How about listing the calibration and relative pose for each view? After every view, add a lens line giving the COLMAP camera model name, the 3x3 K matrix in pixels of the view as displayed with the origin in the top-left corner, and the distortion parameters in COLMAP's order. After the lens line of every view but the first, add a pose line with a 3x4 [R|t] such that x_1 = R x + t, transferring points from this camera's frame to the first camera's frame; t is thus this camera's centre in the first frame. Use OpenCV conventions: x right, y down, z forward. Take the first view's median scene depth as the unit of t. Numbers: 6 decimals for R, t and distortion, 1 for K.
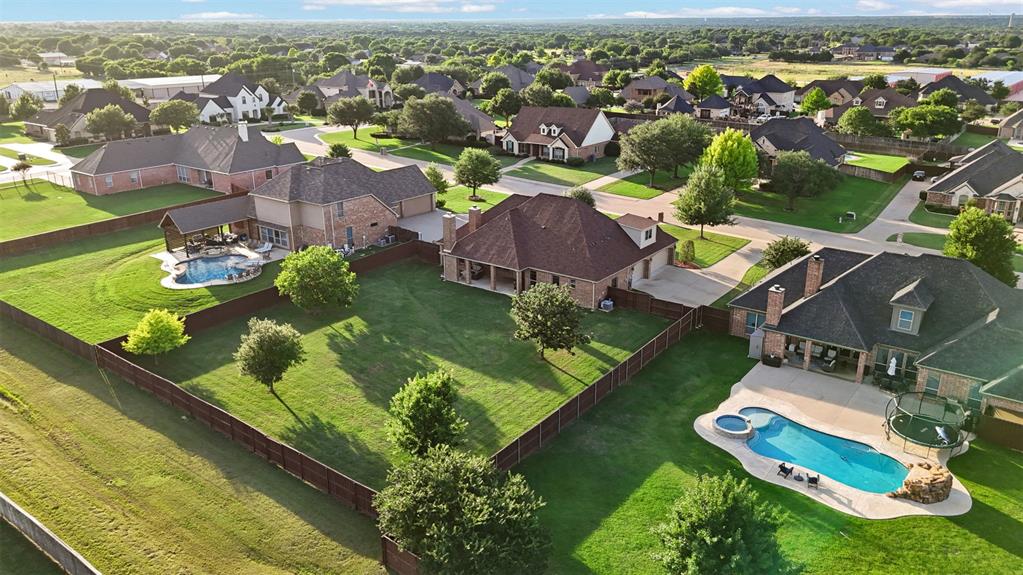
lens RADIAL K [[749.2, 0, 511.5], [0, 749.2, 287.5], [0, 0, 1]] dist [0.076678, -0.076457]
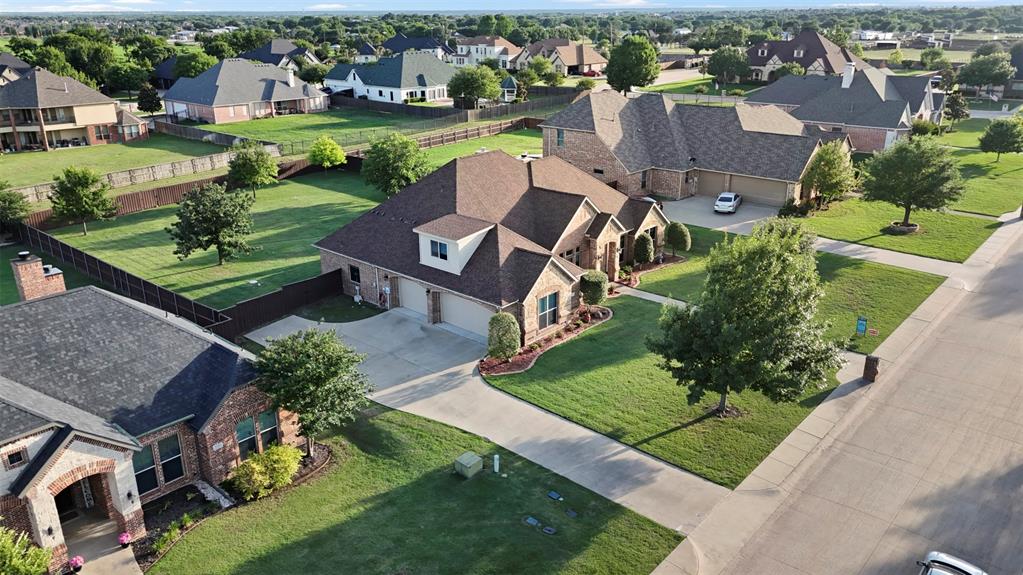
lens RADIAL K [[749.2, 0, 511.5], [0, 749.2, 287.5], [0, 0, 1]] dist [0.076678, -0.076457]
pose [[-0.089906, 0.347911, -0.933207, 0.657422], [-0.323738, 0.875909, 0.357739, -0.244003], [0.941866, 0.334277, 0.033882, 0.958263]]
